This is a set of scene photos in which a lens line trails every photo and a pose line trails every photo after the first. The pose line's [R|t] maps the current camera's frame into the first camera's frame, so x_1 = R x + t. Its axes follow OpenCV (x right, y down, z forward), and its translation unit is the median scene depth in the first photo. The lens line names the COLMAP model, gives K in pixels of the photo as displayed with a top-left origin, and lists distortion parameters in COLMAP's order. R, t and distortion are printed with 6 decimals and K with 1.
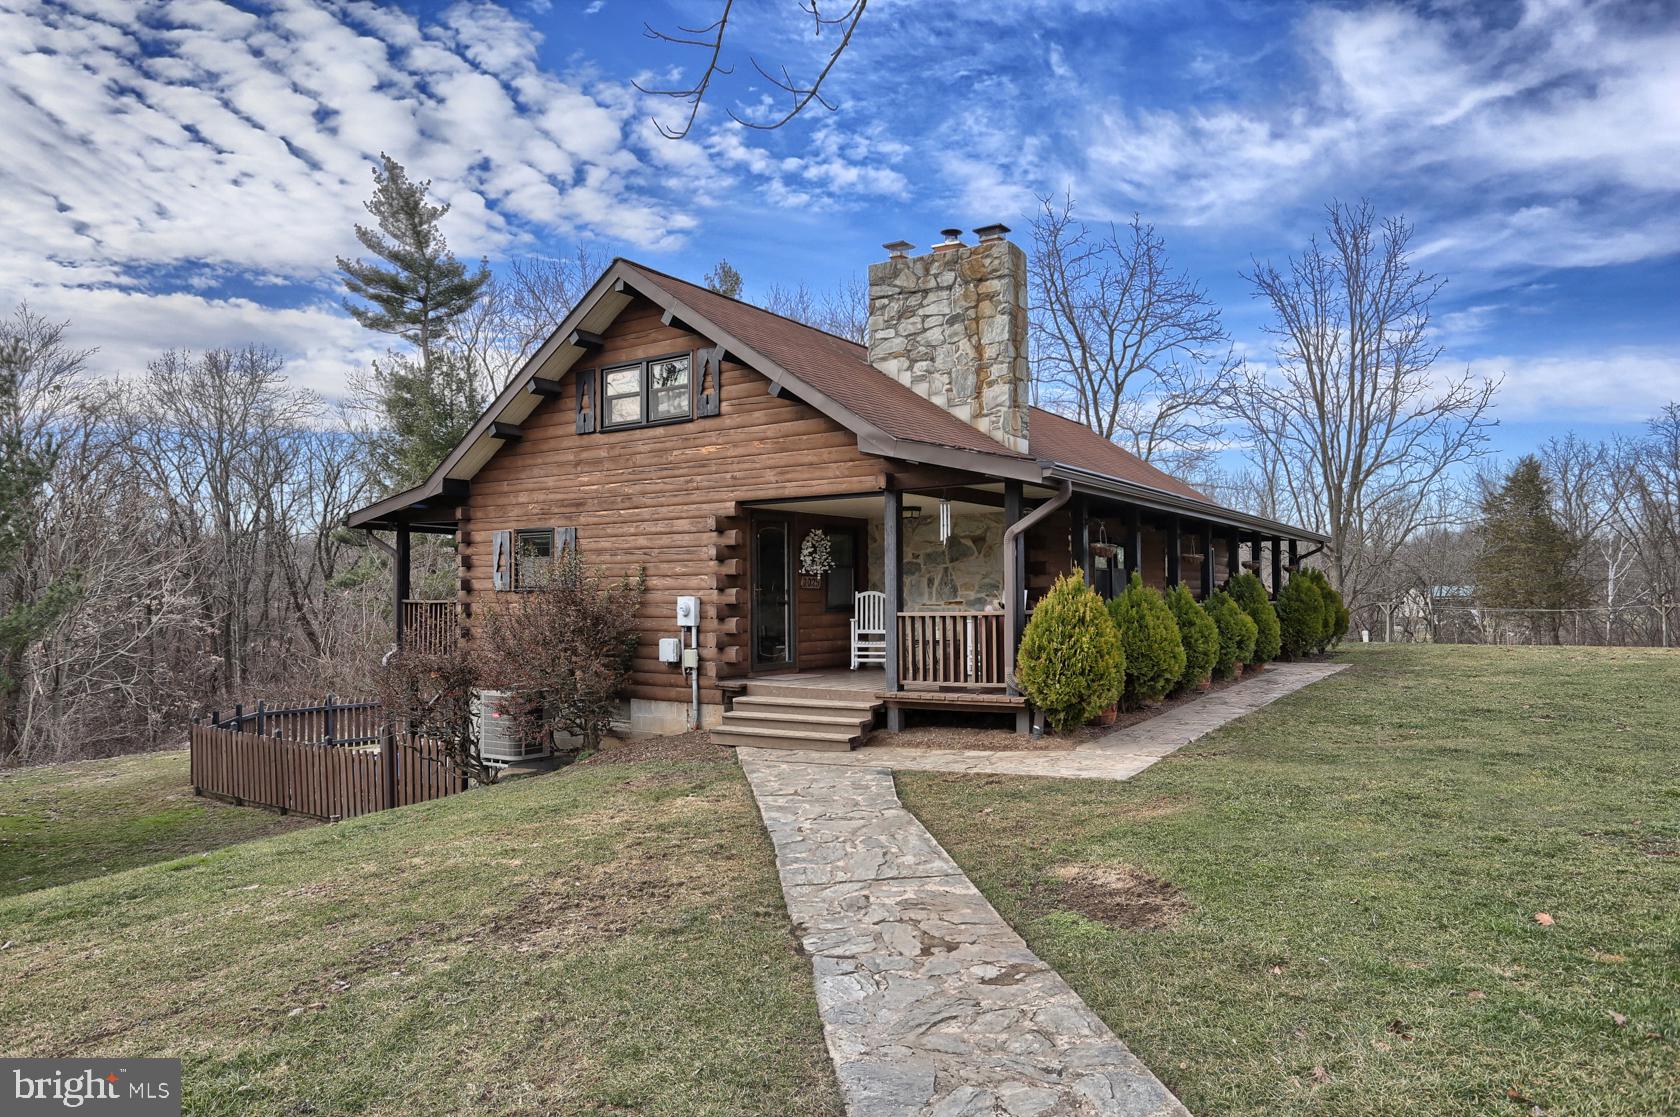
lens RADIAL K [[1090.4, 0, 840.9], [0, 1090.4, 523.2], [0, 0, 1]] dist [-0.022557, 0.001827]
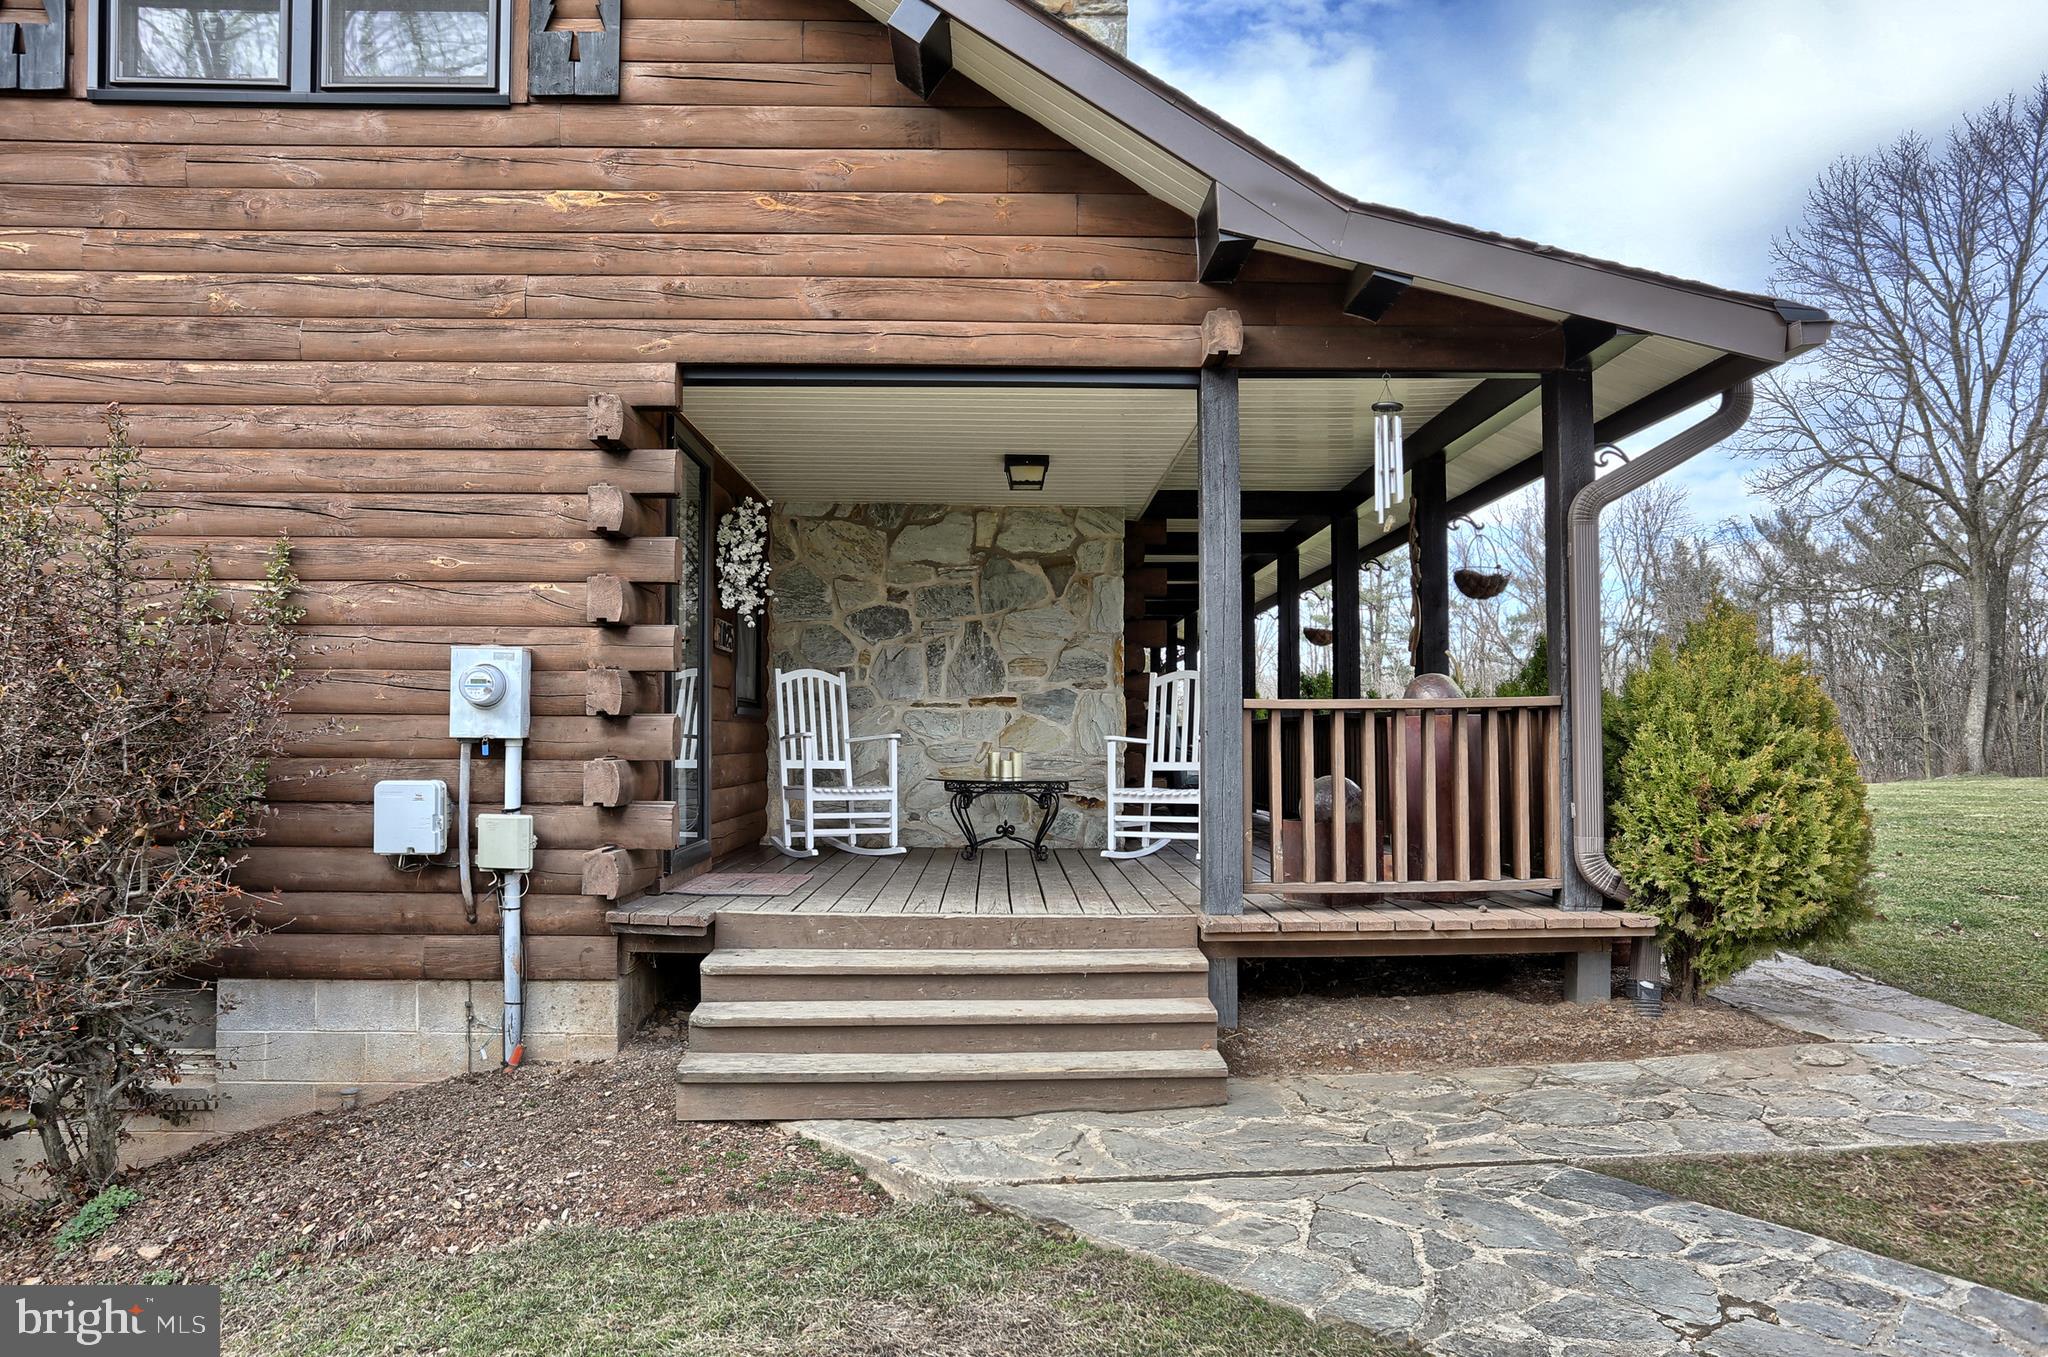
lens RADIAL K [[1395.9, 0, 1024.0], [0, 1395.9, 678.5], [0, 0, 1]] dist [-0.062597, 0.072650]
pose [[0.811572, 0.036611, 0.583104, -0.234605], [-0.049180, 0.998773, 0.005740, 0.063096], [-0.582178, -0.033336, 0.812377, 0.550715]]
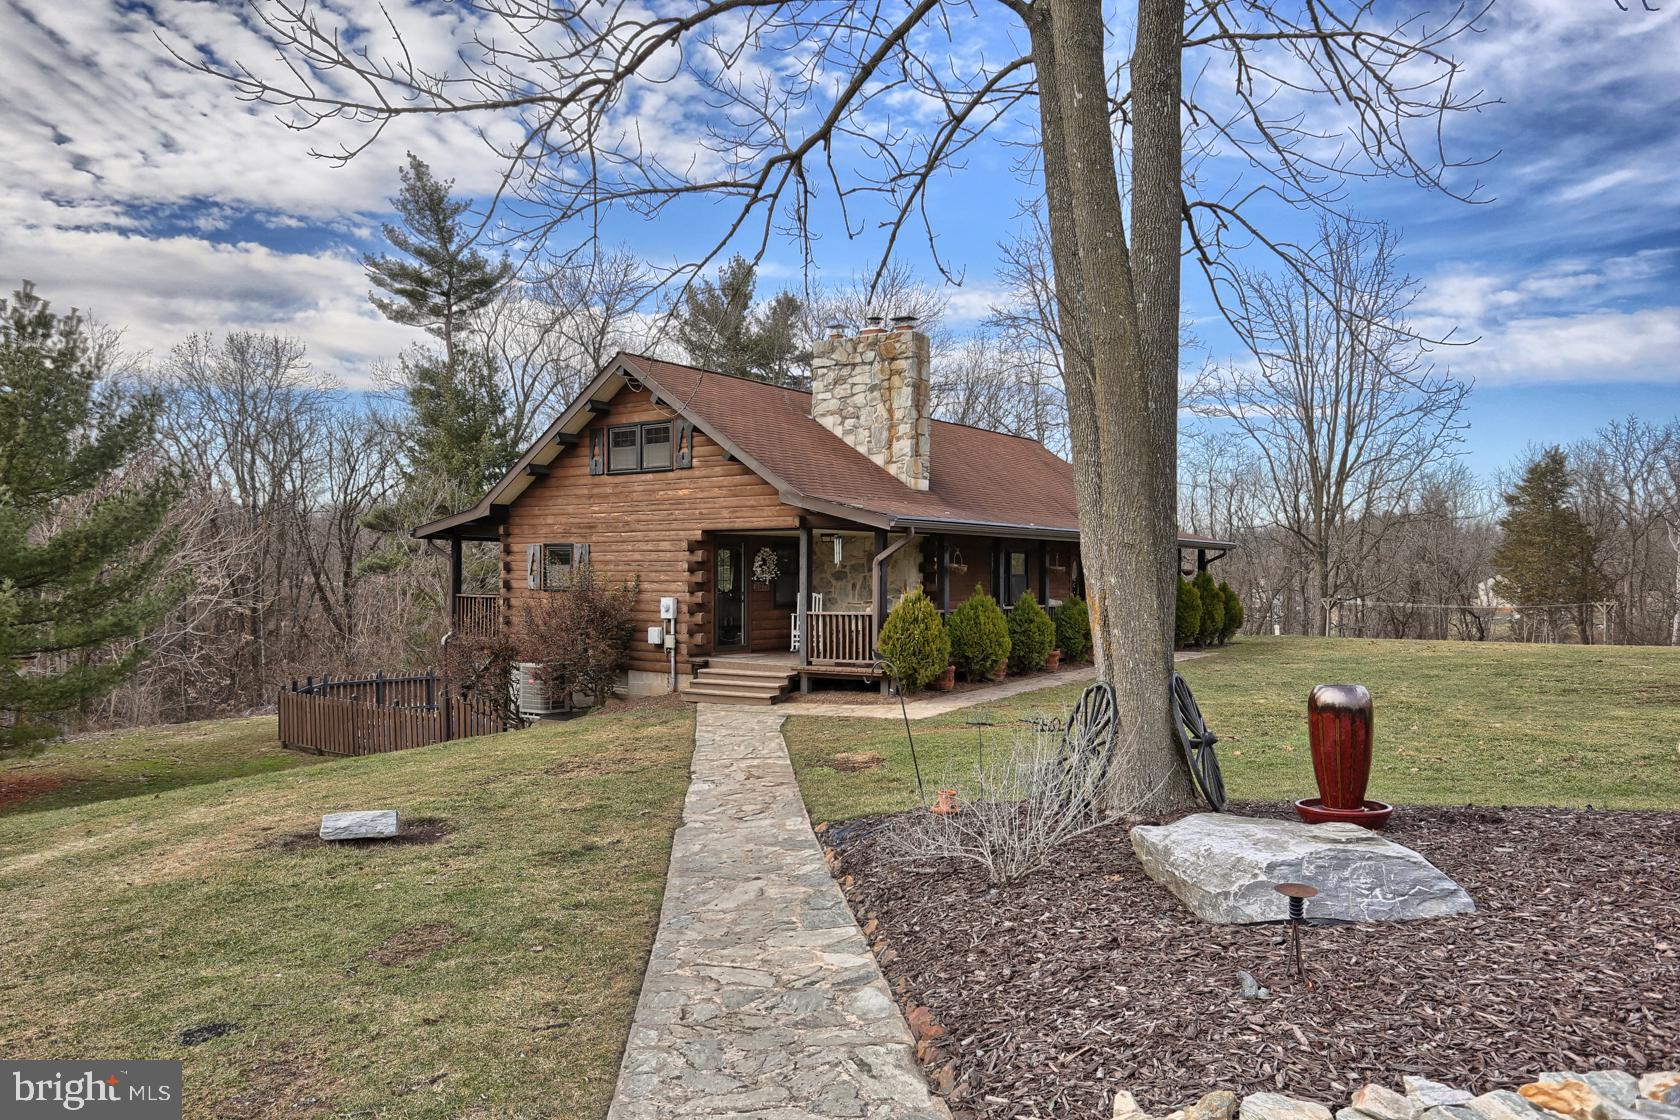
lens RADIAL K [[1205.6, 0, 838.3], [0, 1205.6, 521.3], [0, 0, 1]] dist [-0.005130, -0.001030]
pose [[0.999218, 0.008100, -0.038704, 0.128548], [-0.007243, 0.999727, 0.022229, -0.062189], [0.038873, -0.021931, 0.999003, -0.502851]]
